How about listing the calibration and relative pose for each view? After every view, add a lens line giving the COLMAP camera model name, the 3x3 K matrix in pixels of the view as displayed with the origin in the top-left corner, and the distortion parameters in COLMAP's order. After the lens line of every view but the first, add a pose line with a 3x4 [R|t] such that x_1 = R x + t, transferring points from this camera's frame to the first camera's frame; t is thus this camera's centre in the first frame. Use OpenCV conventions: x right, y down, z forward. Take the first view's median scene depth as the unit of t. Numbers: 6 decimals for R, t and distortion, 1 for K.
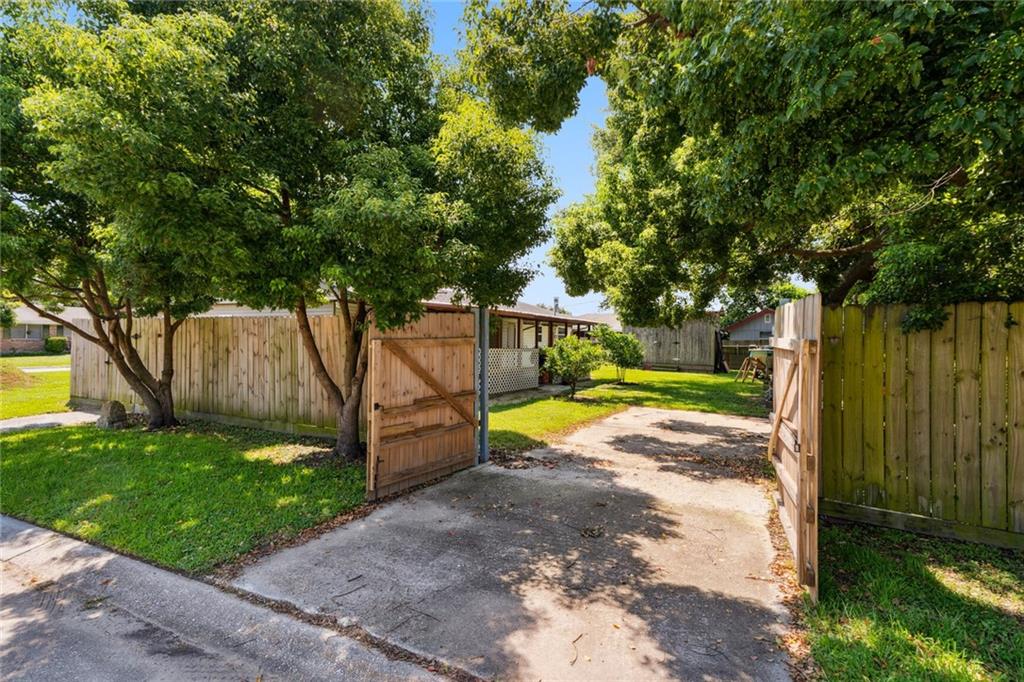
lens RADIAL K [[558.7, 0, 510.6], [0, 558.7, 342.2], [0, 0, 1]] dist [0.004200, 0.007436]
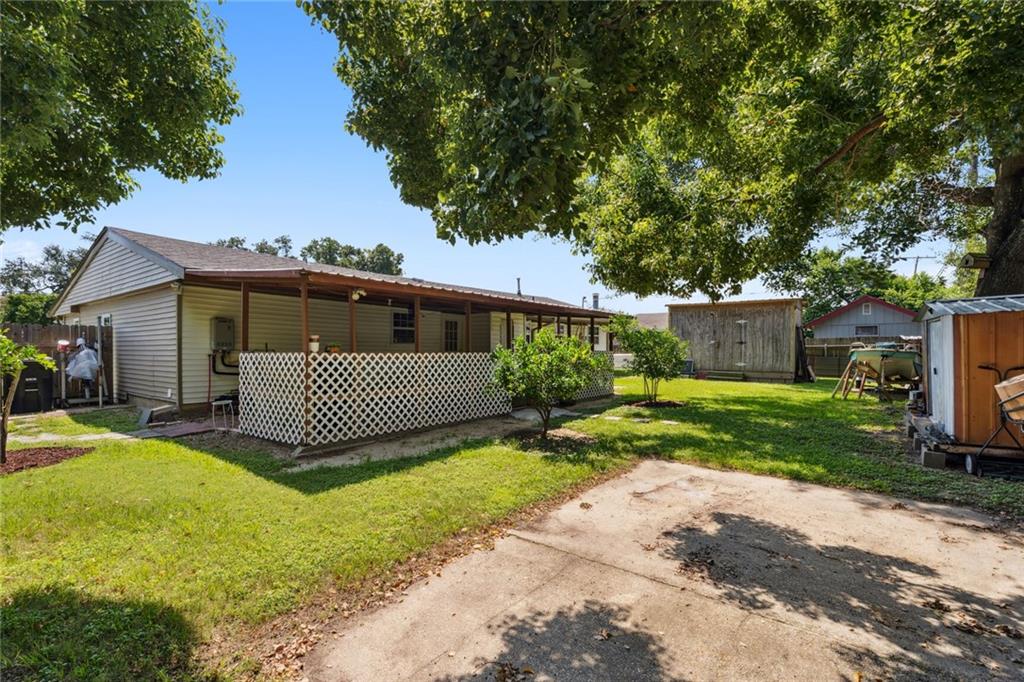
lens RADIAL K [[470.1, 0, 513.7], [0, 470.1, 345.0], [0, 0, 1]] dist [-0.003599, -0.000089]
pose [[0.986028, -0.013330, -0.166048, 0.117062], [0.012633, 0.999906, -0.005254, 0.004642], [0.166102, 0.003083, 0.986104, 0.380179]]
